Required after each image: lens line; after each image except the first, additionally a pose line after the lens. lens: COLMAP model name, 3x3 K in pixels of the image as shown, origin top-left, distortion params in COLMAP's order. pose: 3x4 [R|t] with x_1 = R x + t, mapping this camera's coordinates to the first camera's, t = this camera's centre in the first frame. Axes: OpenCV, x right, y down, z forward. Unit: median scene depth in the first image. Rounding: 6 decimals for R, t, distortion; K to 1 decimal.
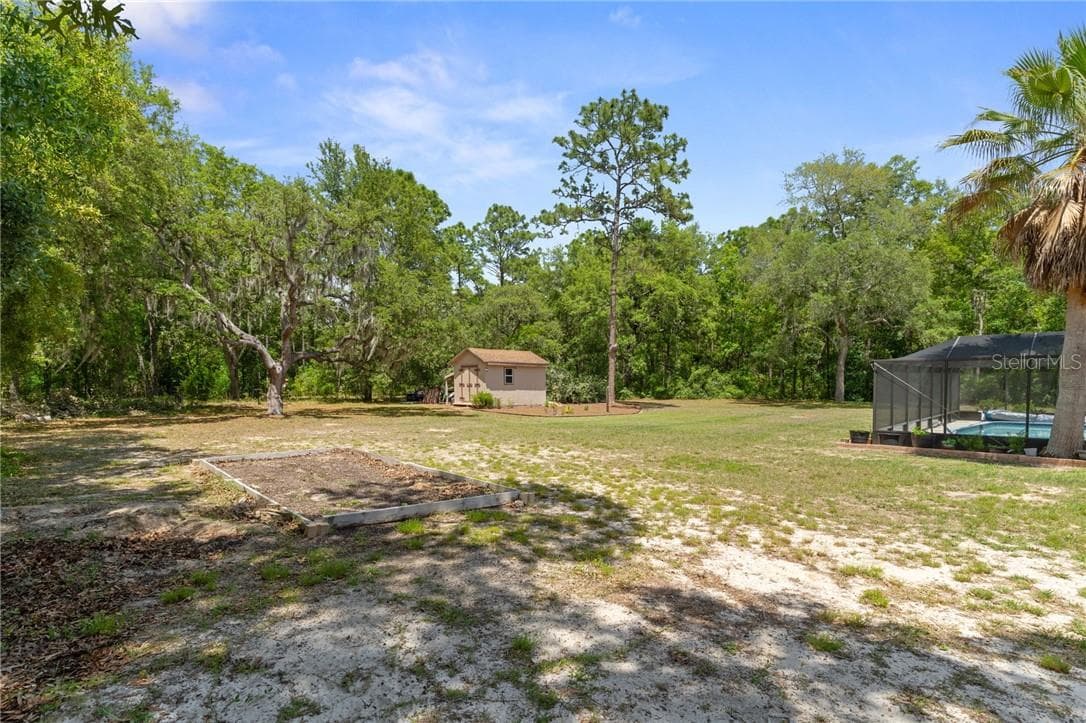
lens RADIAL K [[547.6, 0, 543.1], [0, 547.6, 421.9], [0, 0, 1]] dist [-0.000032, 0.000084]
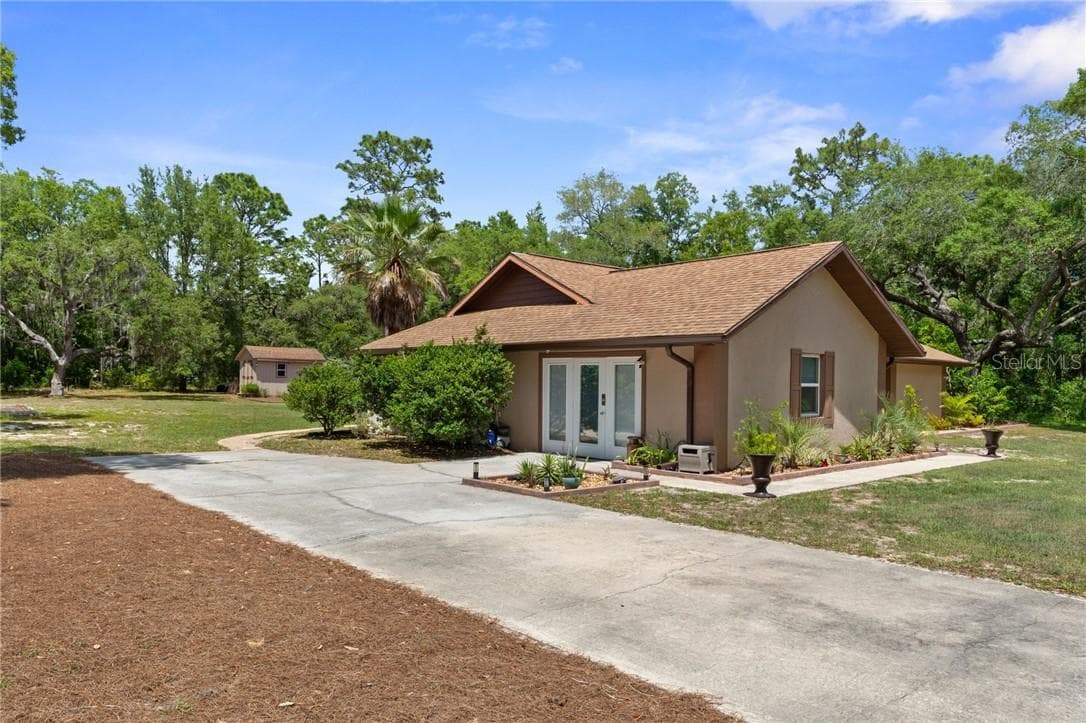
lens RADIAL K [[751.9, 0, 541.9], [0, 751.9, 382.0], [0, 0, 1]] dist [-0.003898, -0.000375]
pose [[0.998746, 0.014780, -0.047837, 0.577125], [-0.018117, 0.997376, -0.070095, 0.043568], [0.046675, 0.070874, 0.996393, -0.565386]]
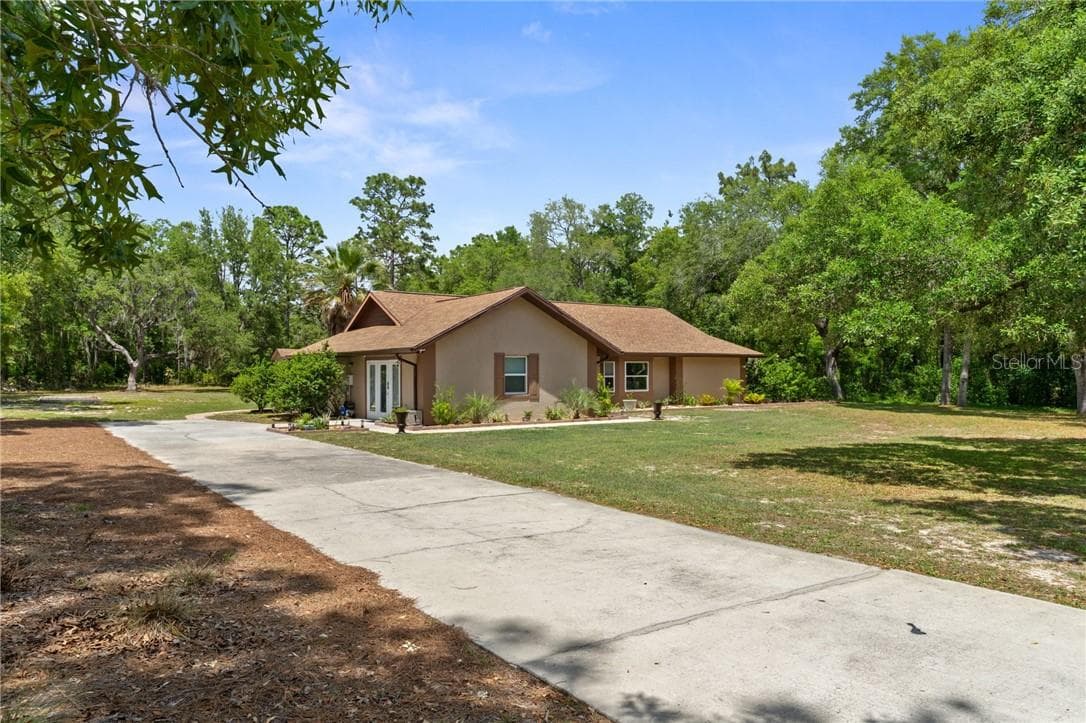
lens RADIAL K [[742.6, 0, 543.0], [0, 742.6, 361.5], [0, 0, 1]] dist [-0.002774, 0.000939]
pose [[0.986703, -0.003051, -0.162507, 0.895432], [-0.010835, 0.996365, -0.084495, 0.060230], [0.162174, 0.085132, 0.983083, -0.843073]]
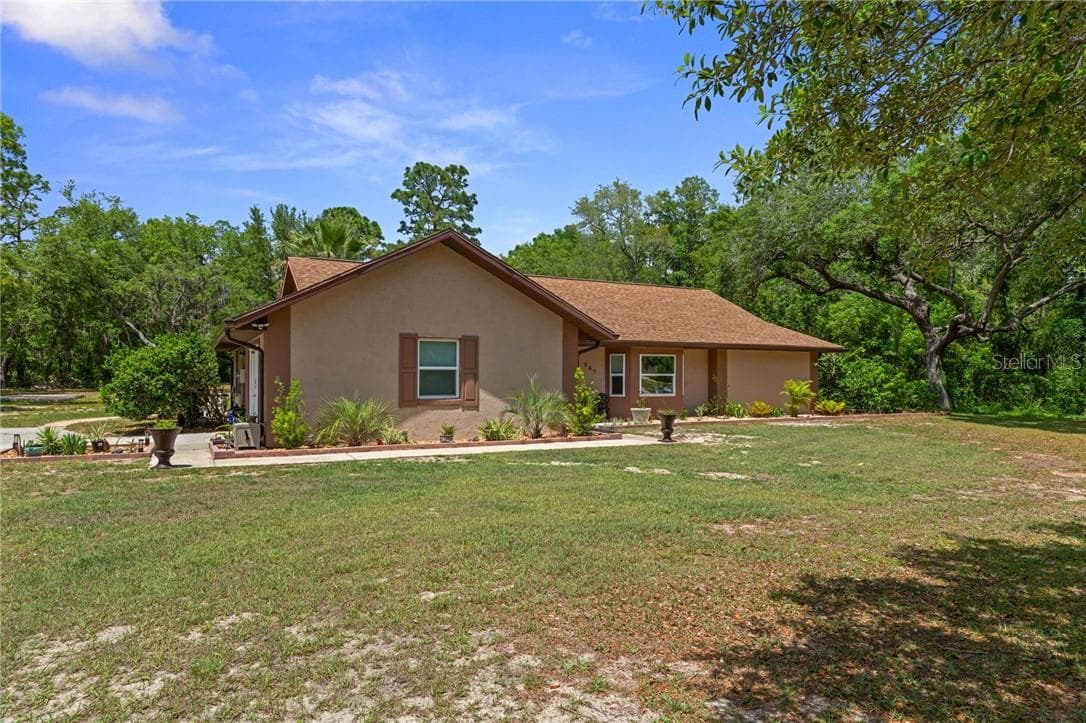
lens RADIAL K [[665.2, 0, 540.6], [0, 665.2, 376.1], [0, 0, 1]] dist [-0.004975, -0.001941]
pose [[0.954991, 0.005764, -0.296578, 0.940941], [-0.027436, 0.997242, -0.068966, 0.042176], [0.295363, 0.073999, 0.952515, -0.474333]]
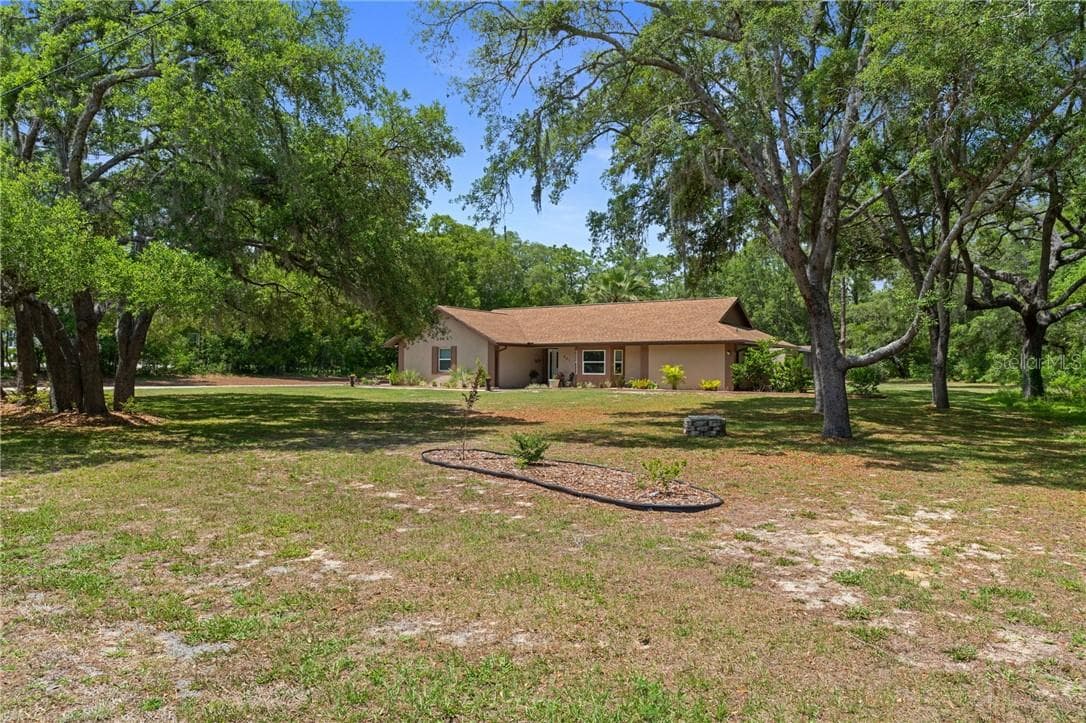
lens RADIAL K [[742.6, 0, 543.0], [0, 742.6, 361.5], [0, 0, 1]] dist [-0.002774, 0.000939]
pose [[0.208336, -0.010419, -0.978002, 2.062951], [-0.078925, 0.996503, -0.027429, 0.032579], [0.974868, 0.082903, 0.206785, -0.155831]]
